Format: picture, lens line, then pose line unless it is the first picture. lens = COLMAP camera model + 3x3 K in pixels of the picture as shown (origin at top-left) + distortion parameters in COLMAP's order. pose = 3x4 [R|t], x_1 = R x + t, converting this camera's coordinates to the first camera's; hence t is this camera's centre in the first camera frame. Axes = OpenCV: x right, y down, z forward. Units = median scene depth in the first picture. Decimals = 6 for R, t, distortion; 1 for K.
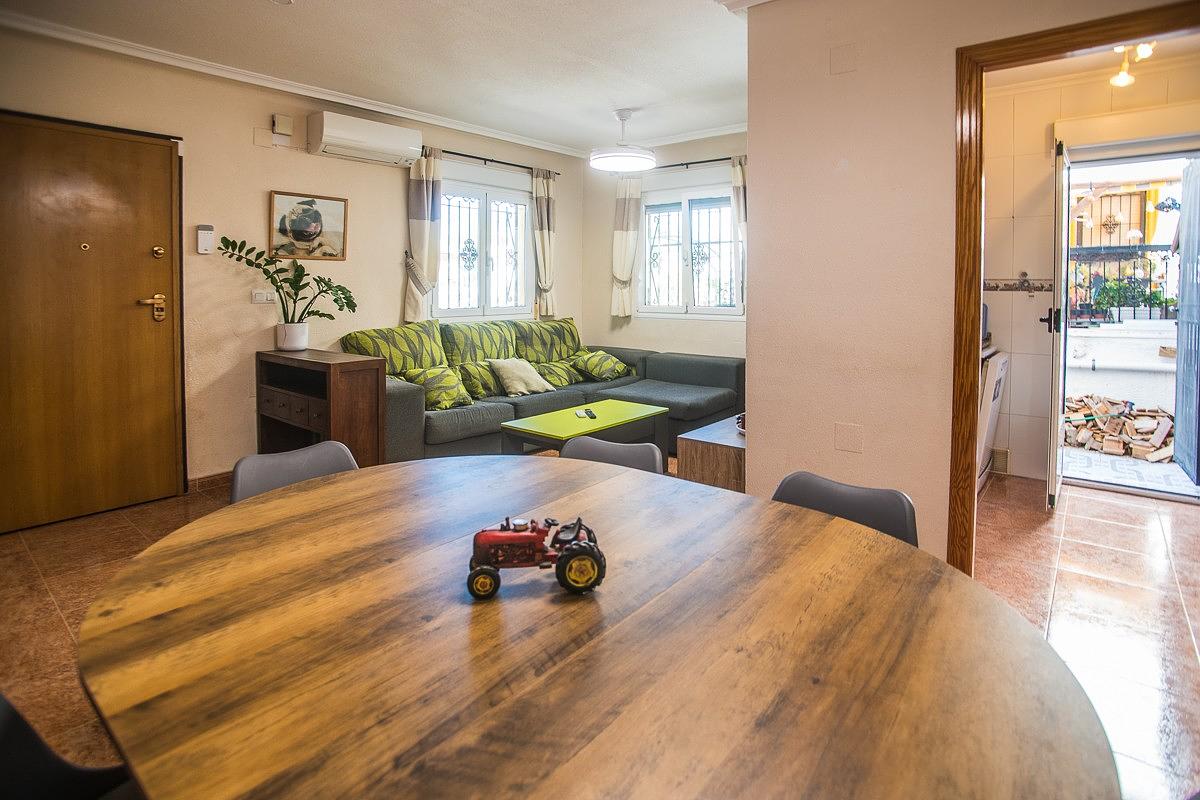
lens RADIAL K [[608.5, 0, 600.0], [0, 608.5, 304.1], [0, 0, 1]] dist [-0.000381, -0.000097]
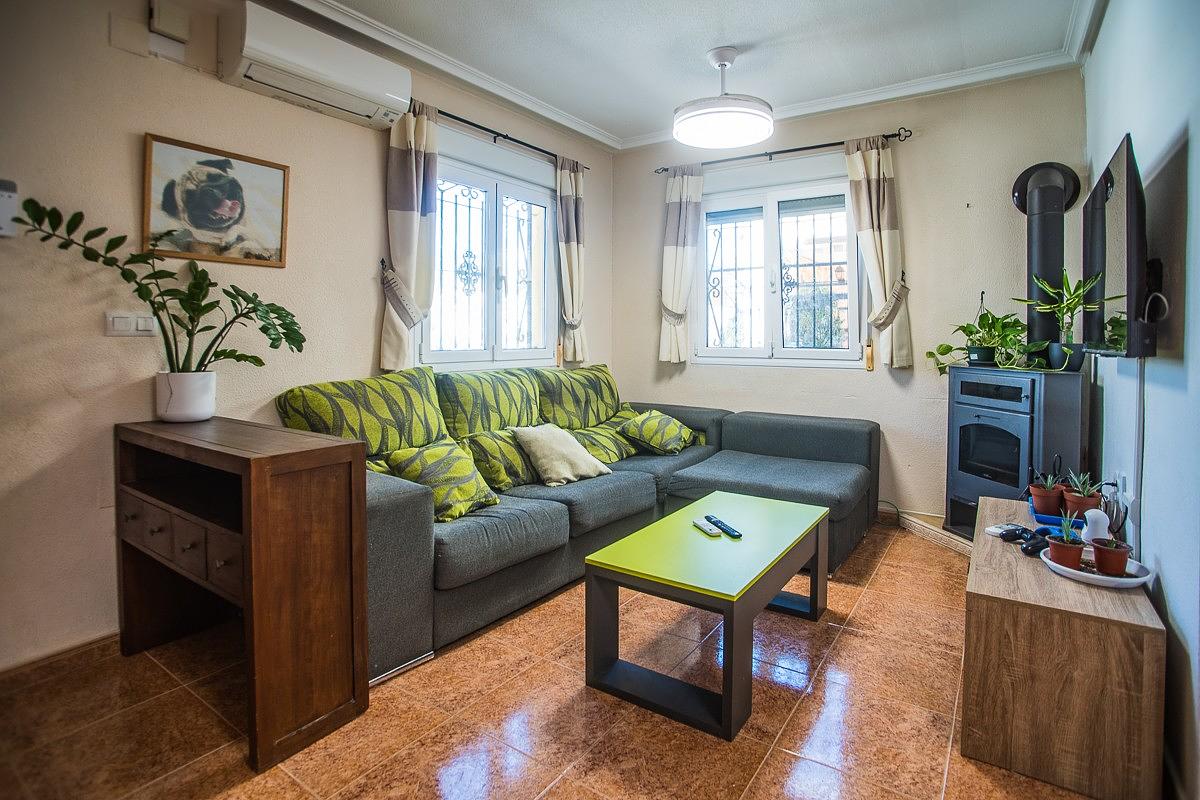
lens RADIAL K [[596.8, 0, 601.2], [0, 596.8, 351.6], [0, 0, 1]] dist [-0.039980, 0.026601]
pose [[0.995473, 0.000287, 0.095048, -0.150590], [0.000131, 0.999990, -0.004383, 0.012687], [-0.095048, 0.004376, 0.995463, 0.361575]]
